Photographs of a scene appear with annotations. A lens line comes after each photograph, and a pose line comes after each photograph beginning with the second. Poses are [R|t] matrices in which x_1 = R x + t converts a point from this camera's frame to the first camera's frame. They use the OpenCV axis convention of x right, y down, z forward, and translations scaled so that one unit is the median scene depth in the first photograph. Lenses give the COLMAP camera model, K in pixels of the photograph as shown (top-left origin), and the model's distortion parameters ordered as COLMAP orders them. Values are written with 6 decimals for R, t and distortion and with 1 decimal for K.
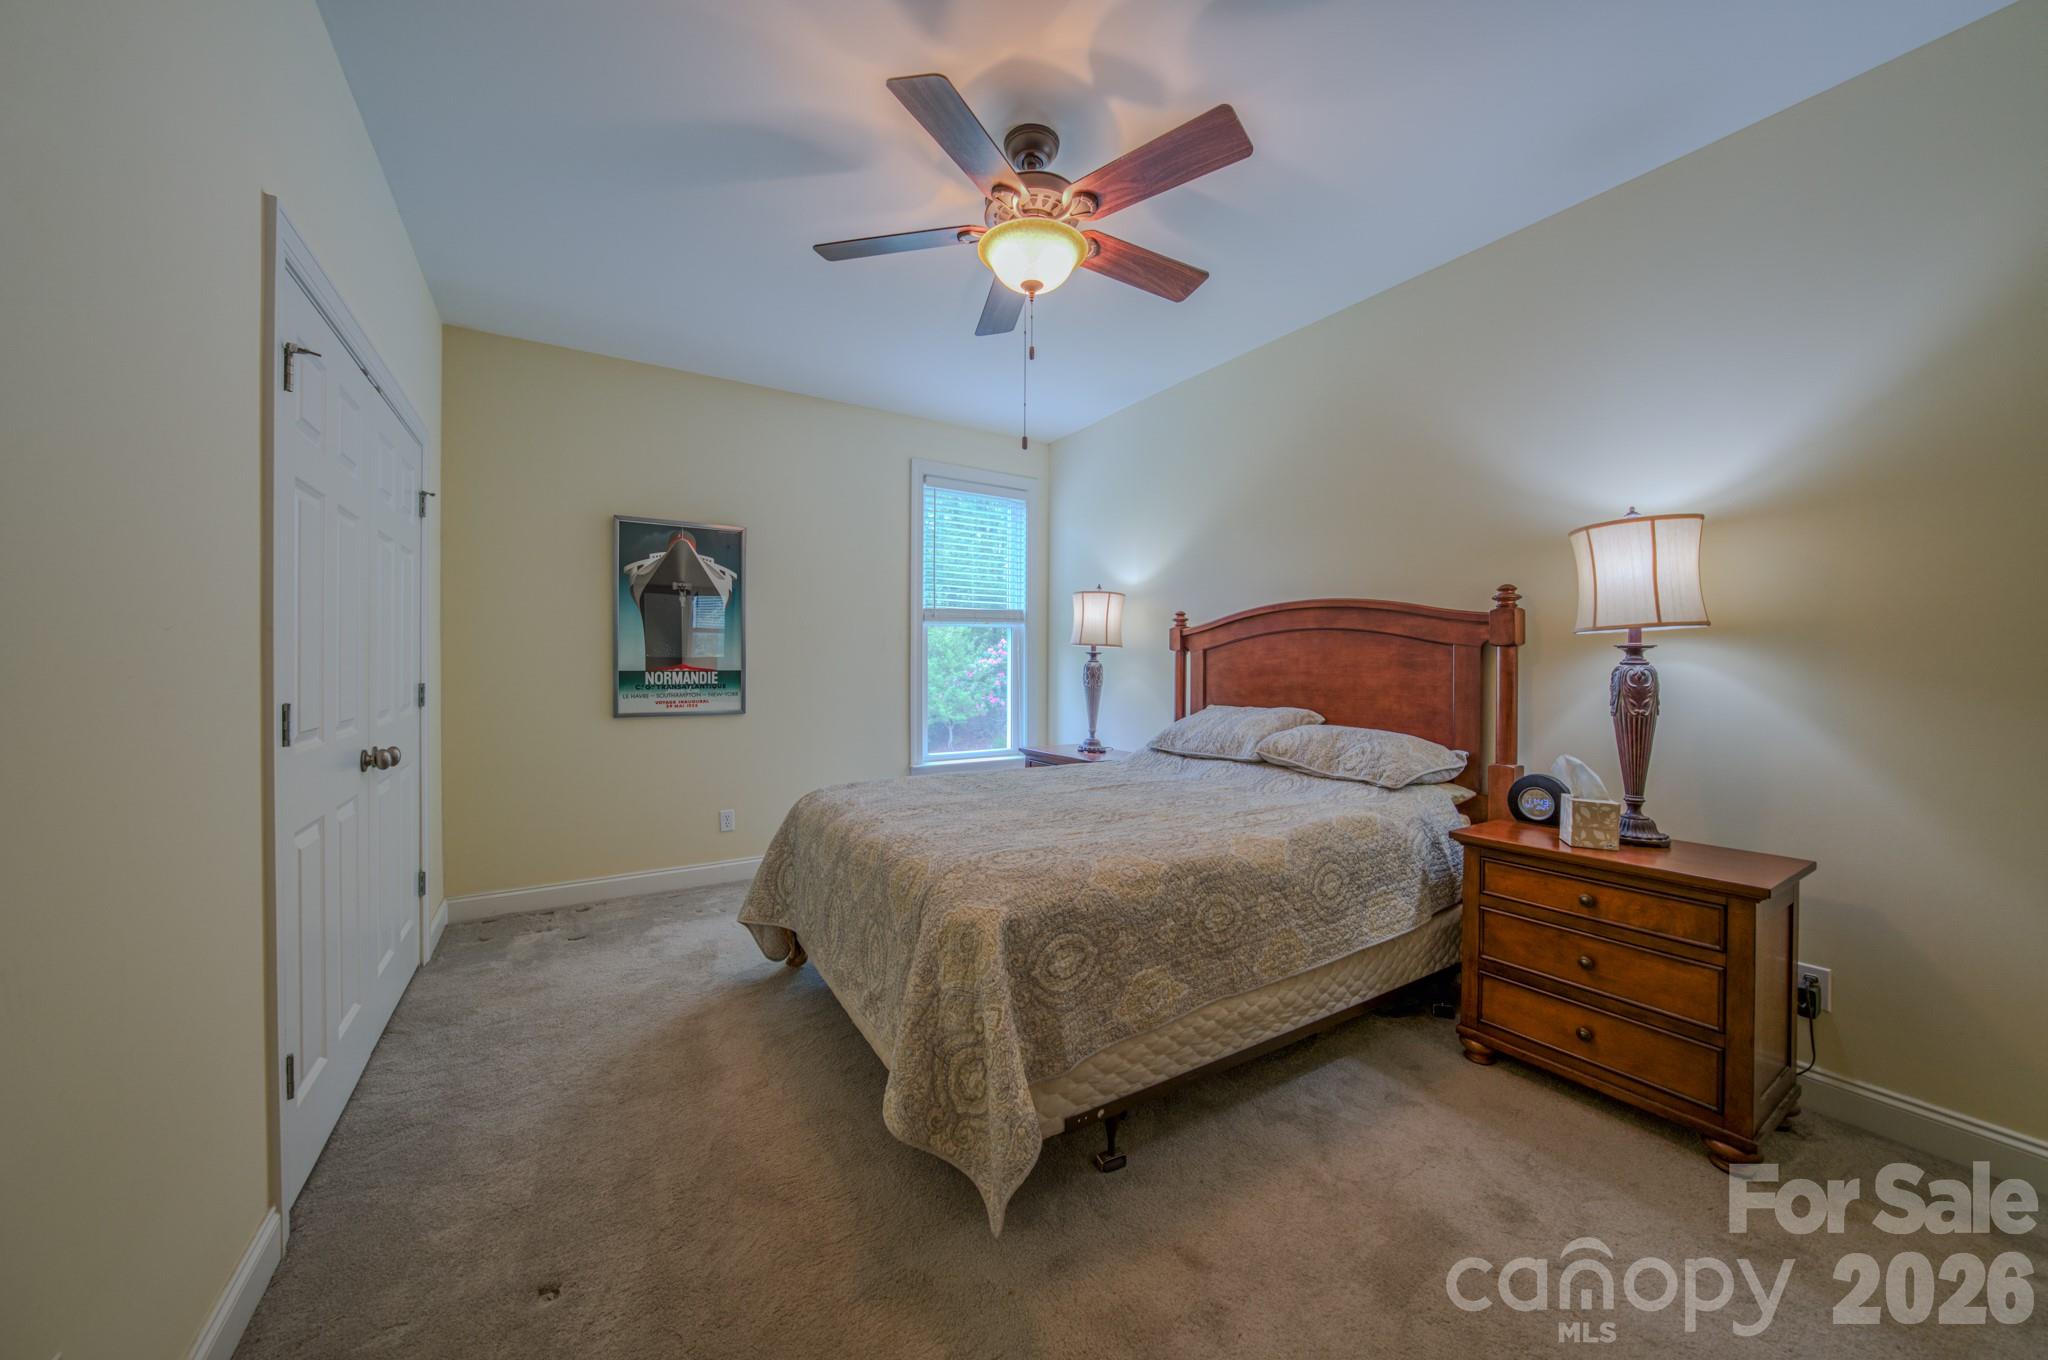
lens RADIAL K [[720.2, 0, 1032.2], [0, 720.2, 671.2], [0, 0, 1]] dist [-0.021624, 0.000064]
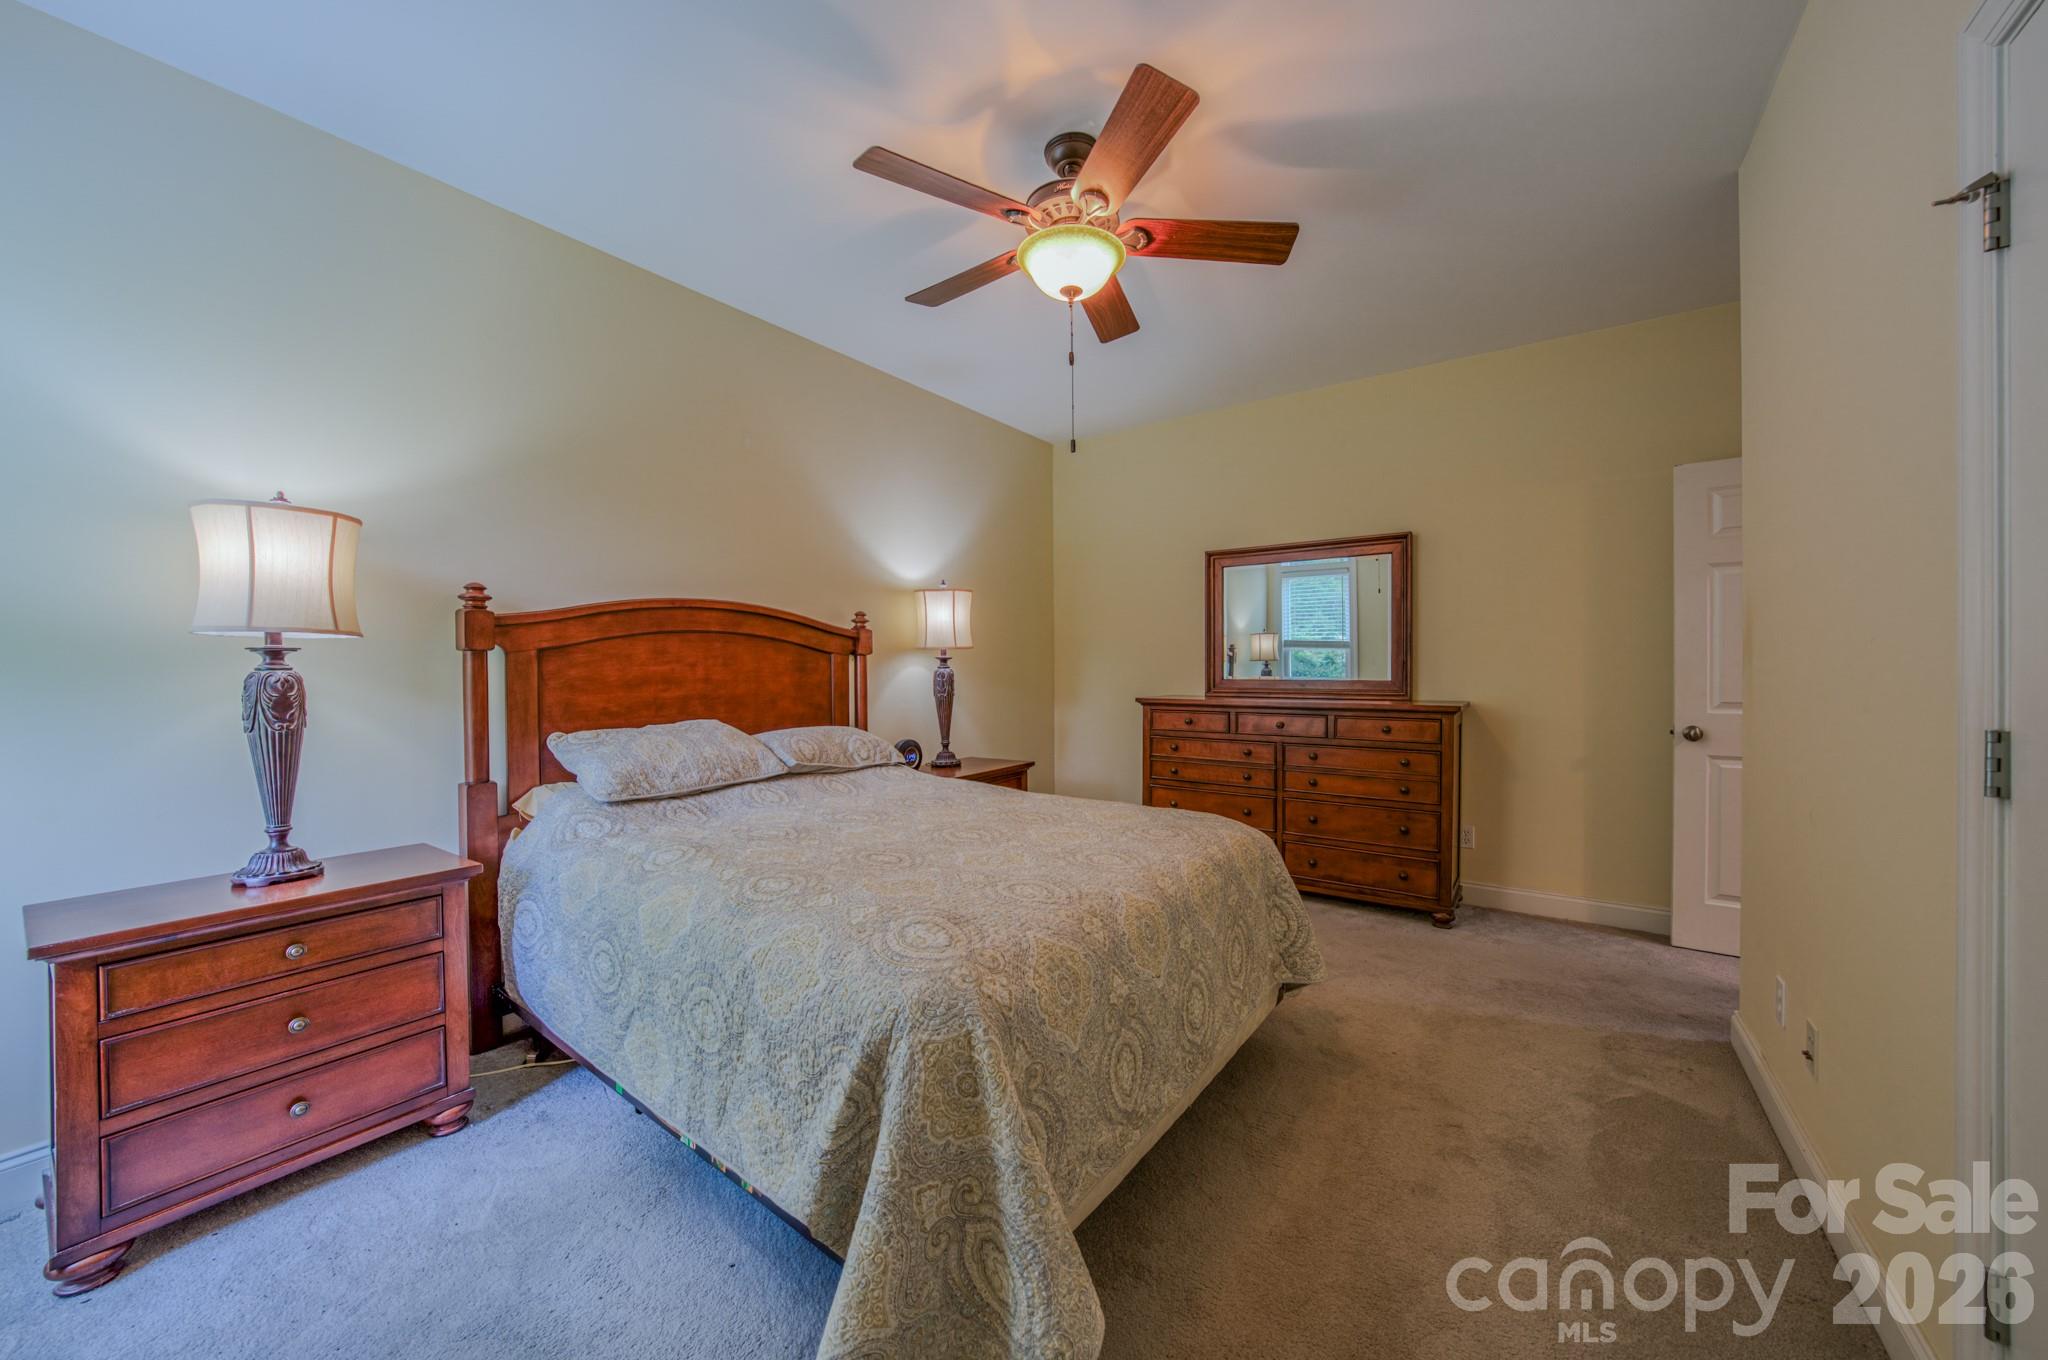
lens RADIAL K [[720.2, 0, 1032.2], [0, 720.2, 671.2], [0, 0, 1]] dist [-0.021624, 0.000064]
pose [[-0.352457, -0.007036, 0.935801, -0.605904], [0.012924, 0.999840, 0.012385, -0.014327], [-0.935739, 0.016460, -0.352310, 0.929239]]
